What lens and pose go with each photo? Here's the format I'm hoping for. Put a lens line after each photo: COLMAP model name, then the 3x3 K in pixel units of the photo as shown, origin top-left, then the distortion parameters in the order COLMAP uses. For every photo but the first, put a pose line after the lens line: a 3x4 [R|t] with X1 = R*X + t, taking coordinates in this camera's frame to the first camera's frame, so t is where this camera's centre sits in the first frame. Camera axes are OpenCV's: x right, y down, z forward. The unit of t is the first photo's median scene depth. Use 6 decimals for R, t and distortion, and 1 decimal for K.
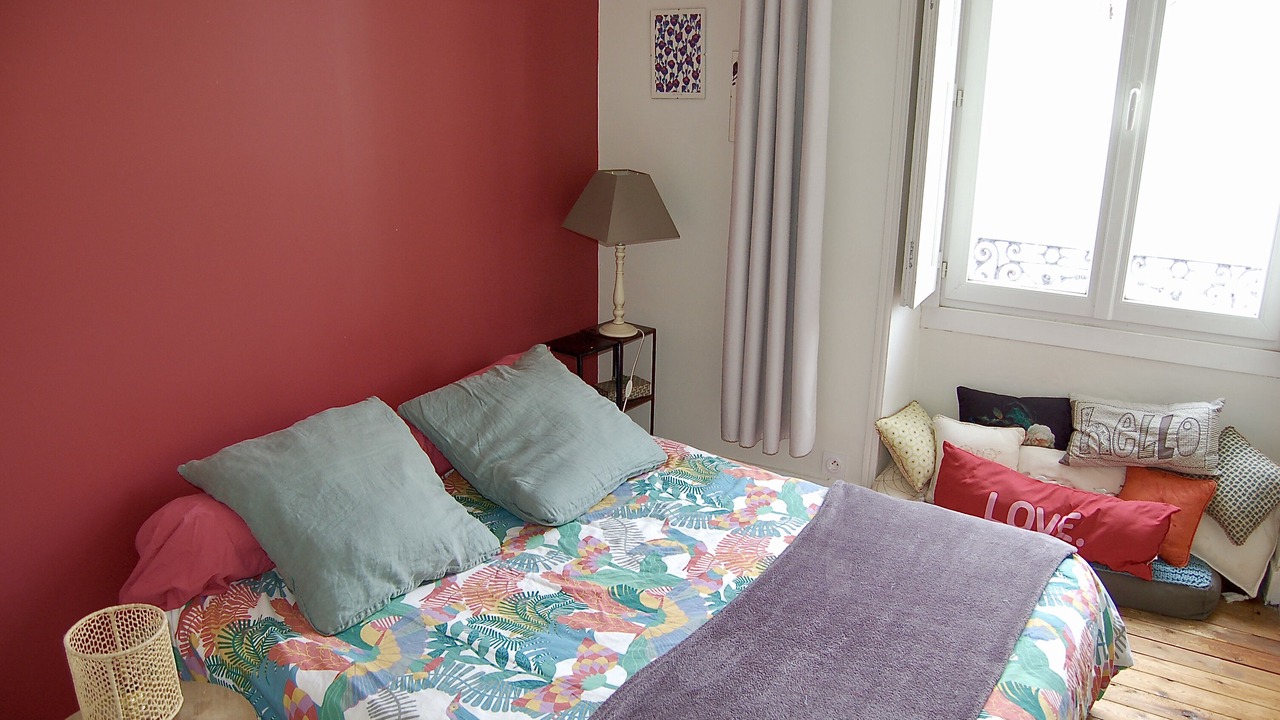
lens RADIAL K [[1004.6, 0, 639.9], [0, 1004.6, 357.6], [0, 0, 1]] dist [-0.072840, 0.009547]
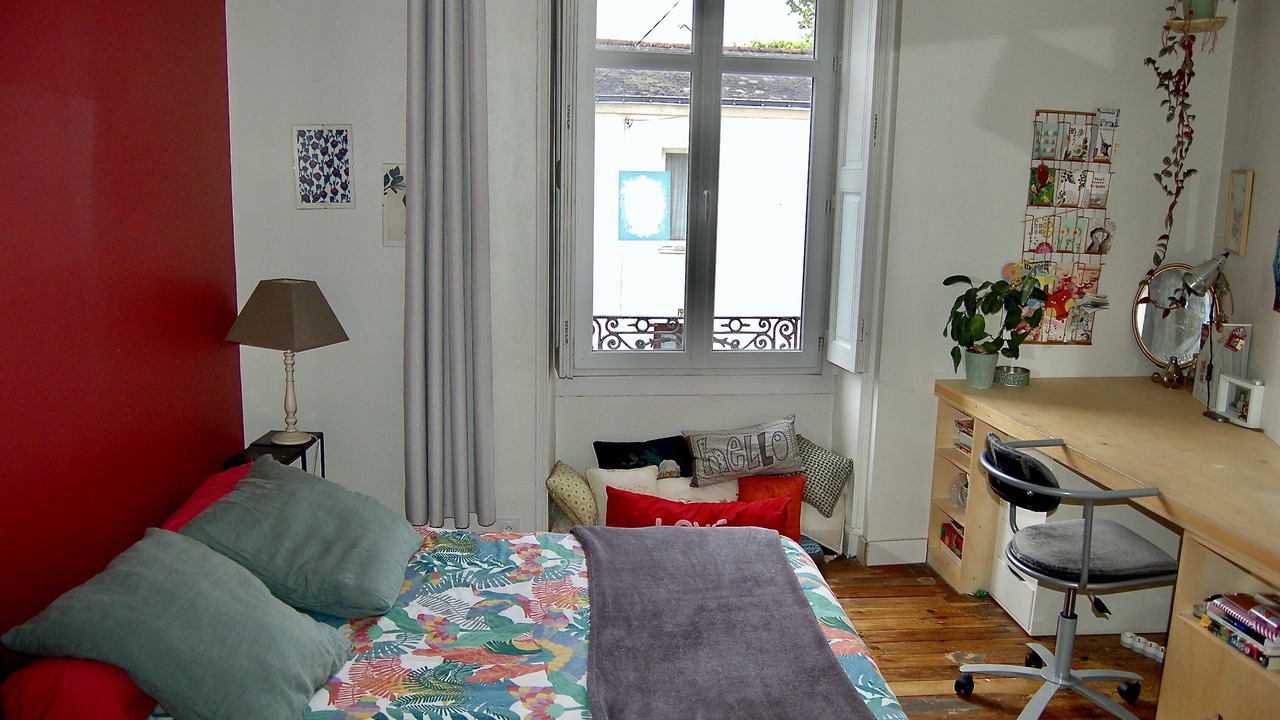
lens RADIAL K [[1004.6, 0, 638.3], [0, 1004.6, 360.8], [0, 0, 1]] dist [-0.072840, 0.009547]
pose [[0.806677, -0.103089, 0.581933, -0.347962], [0.167218, 0.984245, -0.057440, 0.012397], [-0.566843, 0.143645, 0.811206, -0.006076]]
